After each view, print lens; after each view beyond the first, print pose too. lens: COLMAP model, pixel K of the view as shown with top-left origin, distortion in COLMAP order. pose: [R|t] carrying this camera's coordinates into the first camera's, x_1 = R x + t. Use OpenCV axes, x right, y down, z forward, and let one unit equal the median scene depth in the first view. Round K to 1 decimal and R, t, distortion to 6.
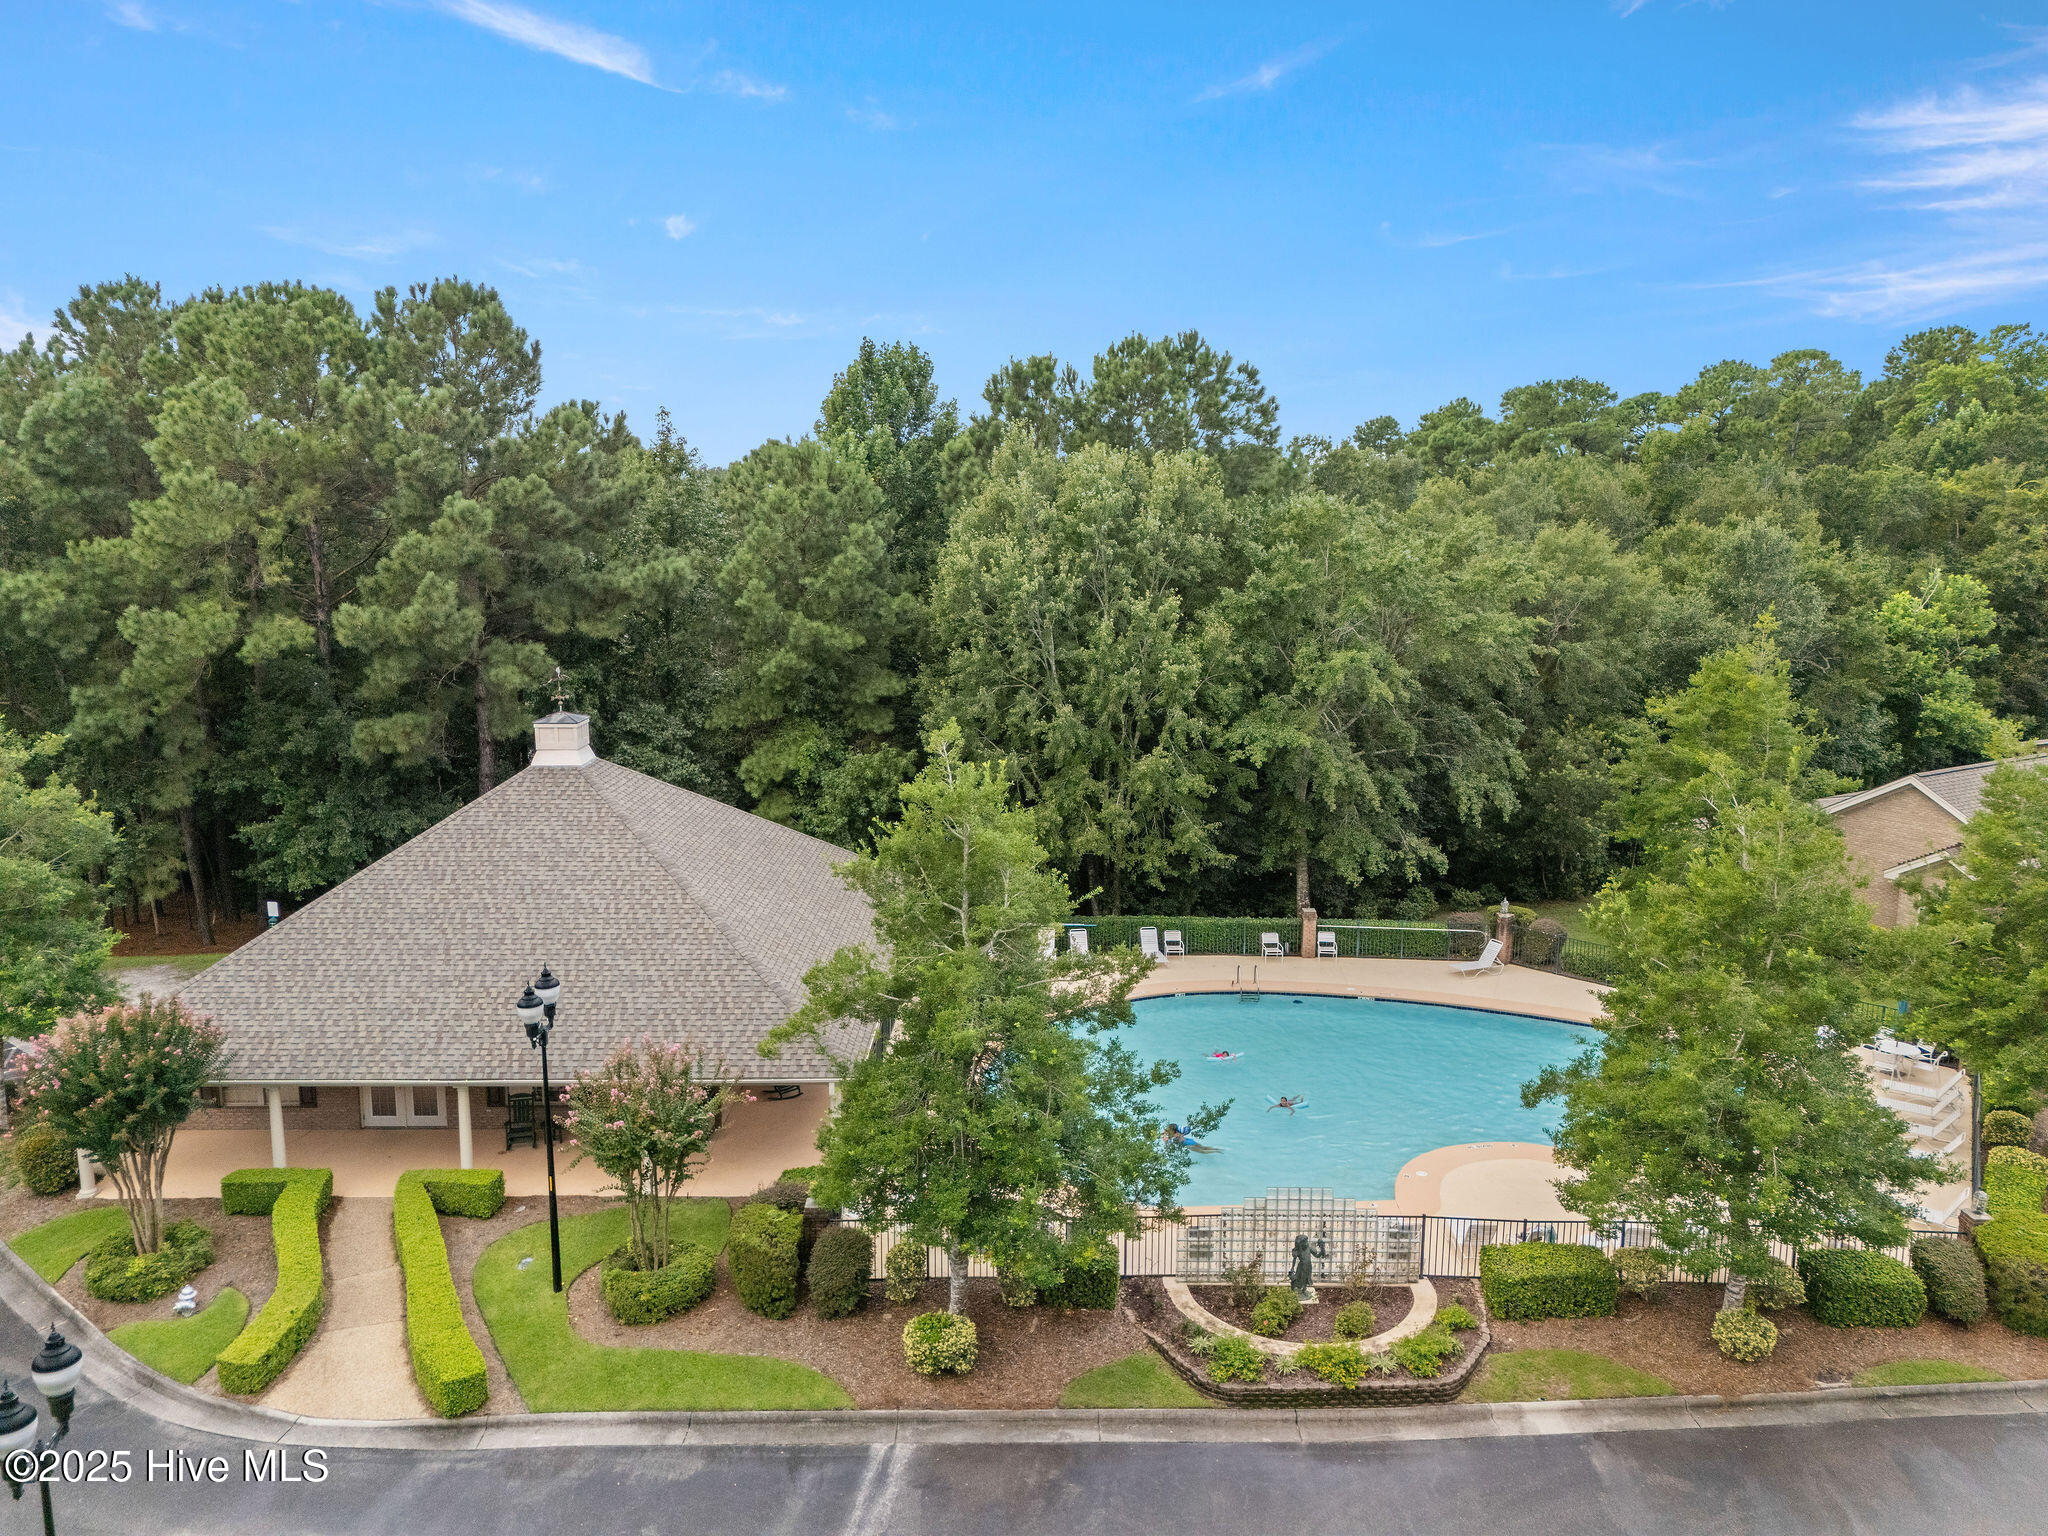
lens RADIAL K [[1476.2, 0, 1024.0], [0, 1476.2, 768.0], [0, 0, 1]] dist [0.078868, -0.068281]
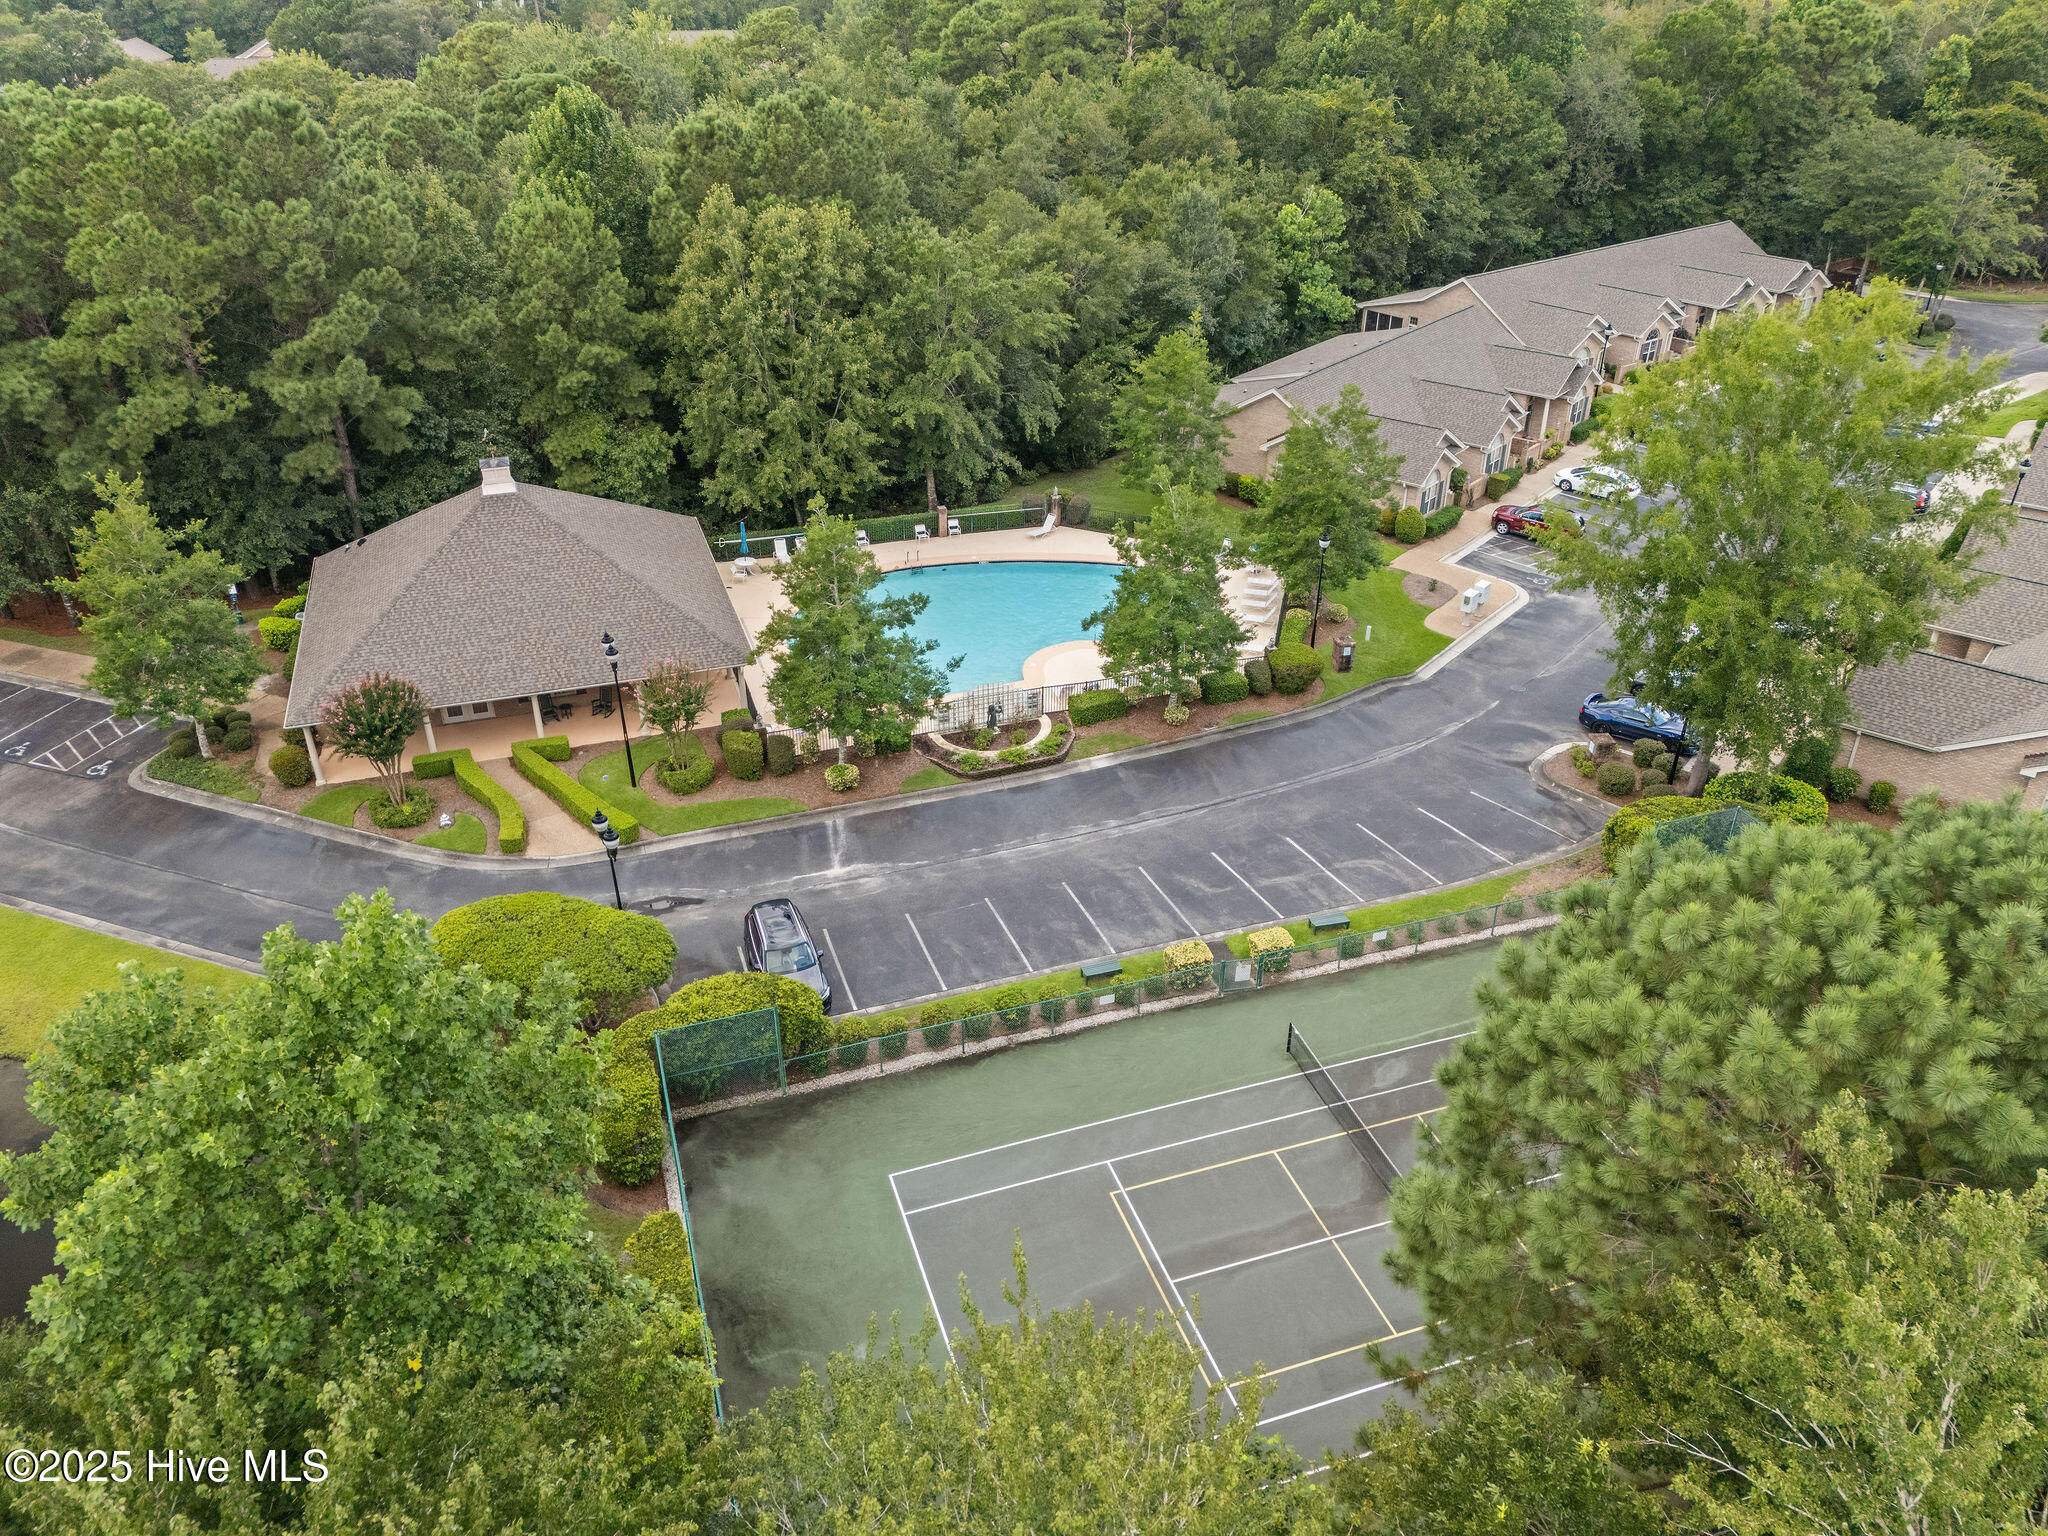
lens RADIAL K [[1476.2, 0, 1024.0], [0, 1476.2, 768.0], [0, 0, 1]] dist [0.078868, -0.068281]
pose [[0.945345, -0.165046, 0.281217, -0.378893], [0.057345, 0.933147, 0.354891, -0.351317], [-0.320990, -0.319368, 0.891611, -0.934821]]
